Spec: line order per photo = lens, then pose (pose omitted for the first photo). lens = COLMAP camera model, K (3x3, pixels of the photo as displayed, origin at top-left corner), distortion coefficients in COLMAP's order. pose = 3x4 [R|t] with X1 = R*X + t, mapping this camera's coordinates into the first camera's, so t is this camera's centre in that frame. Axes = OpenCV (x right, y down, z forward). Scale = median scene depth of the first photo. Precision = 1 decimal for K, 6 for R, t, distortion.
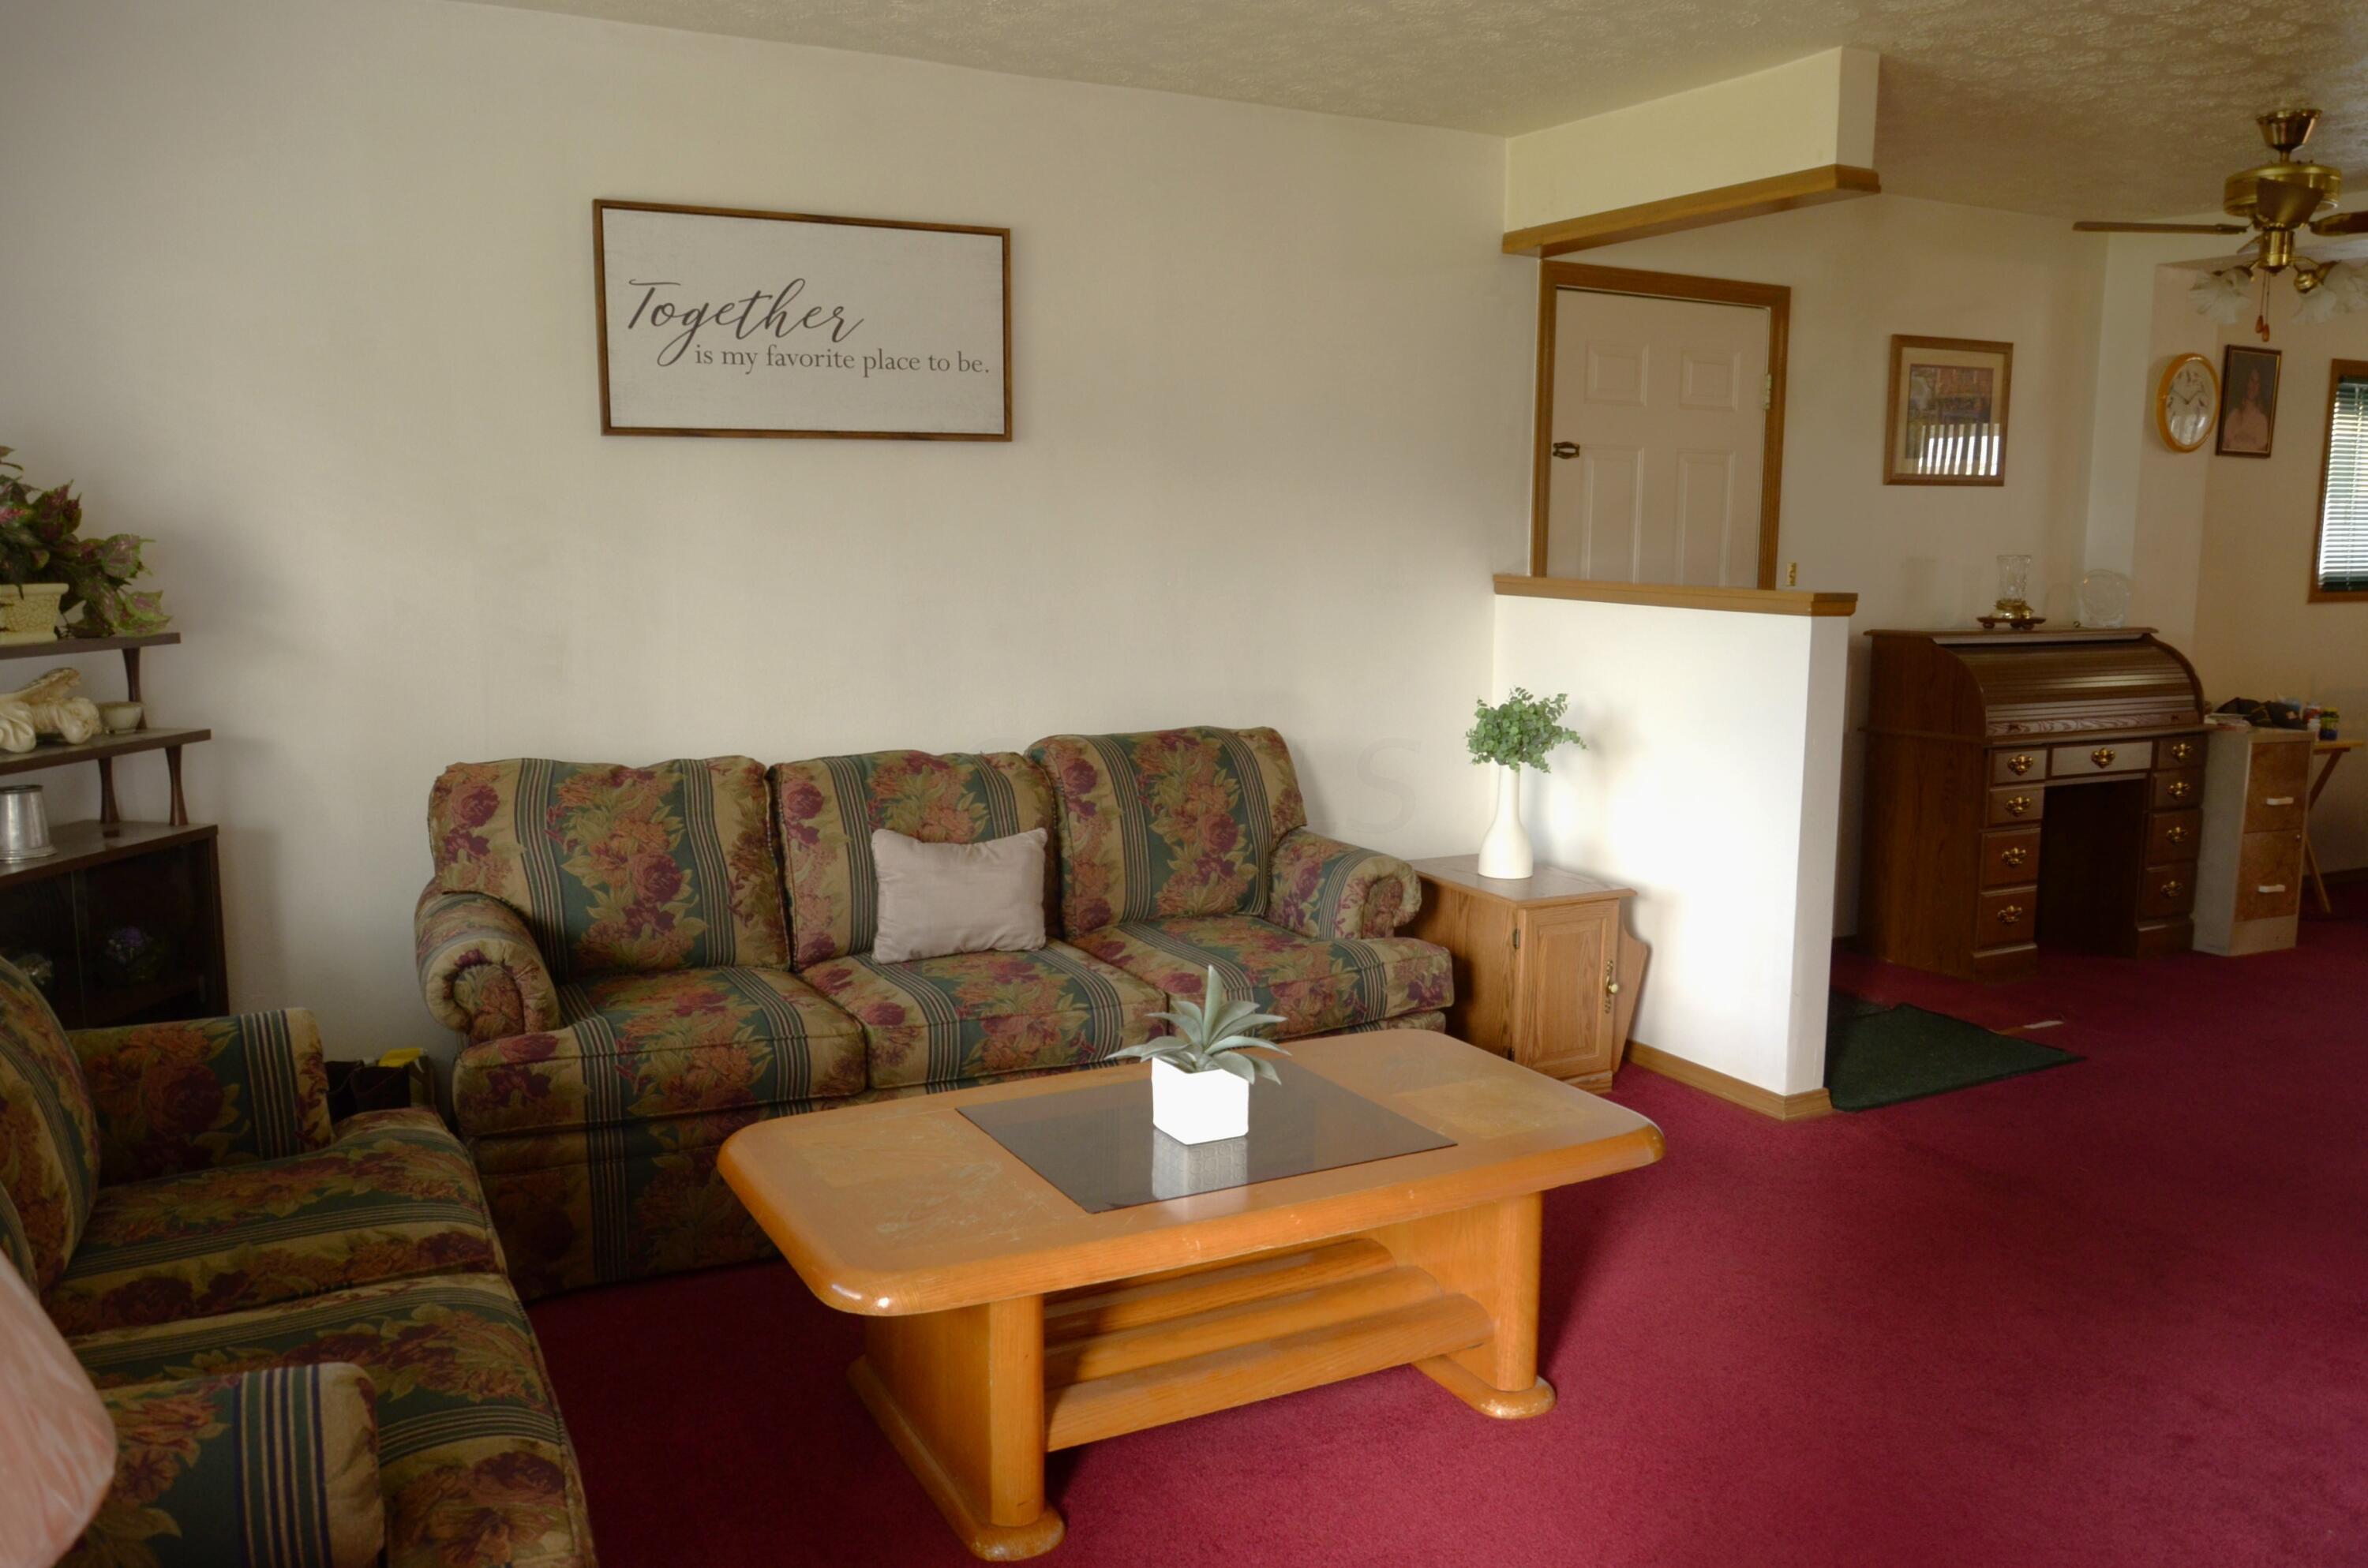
lens RADIAL K [[1819.3, 0, 1168.8], [0, 1819.3, 796.7], [0, 0, 1]] dist [-0.029169, -0.003770]
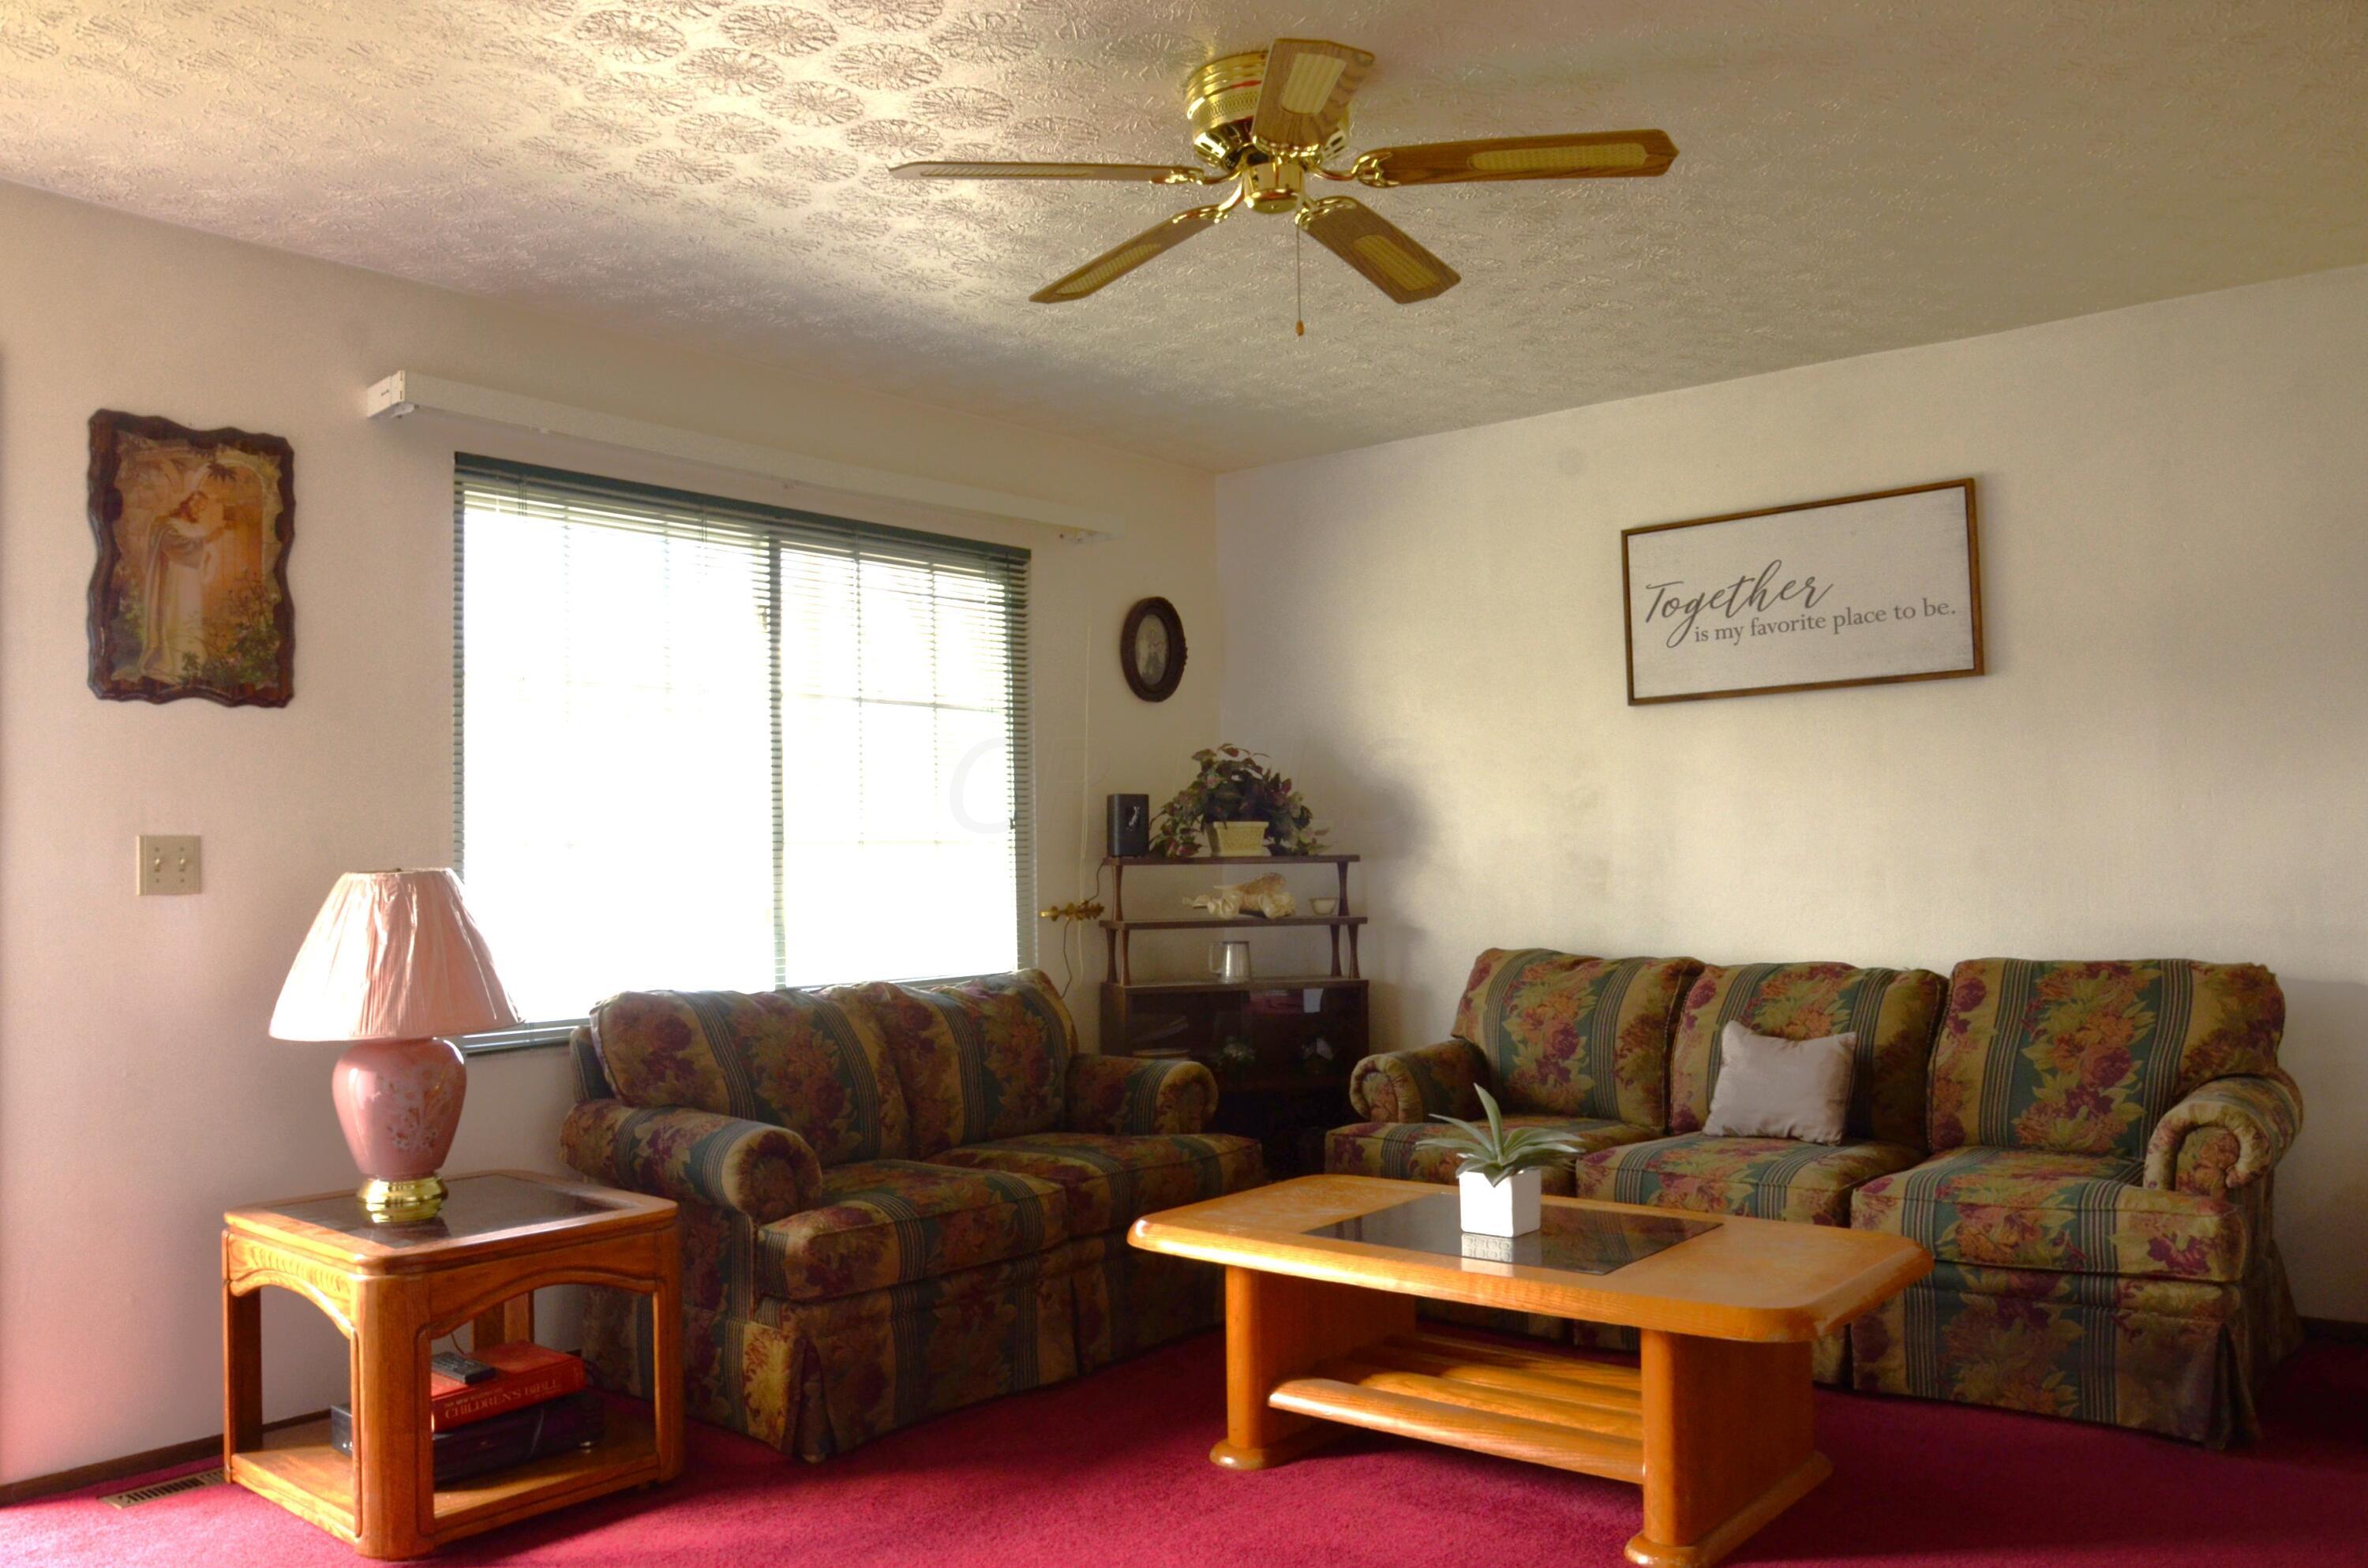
lens RADIAL K [[1819.3, 0, 1168.8], [0, 1819.3, 796.7], [0, 0, 1]] dist [-0.029169, -0.003770]
pose [[0.395709, -0.048134, -0.917114, 0.708070], [-0.111491, 0.988722, -0.099997, 0.030011], [0.911584, 0.141819, 0.385879, 0.196959]]
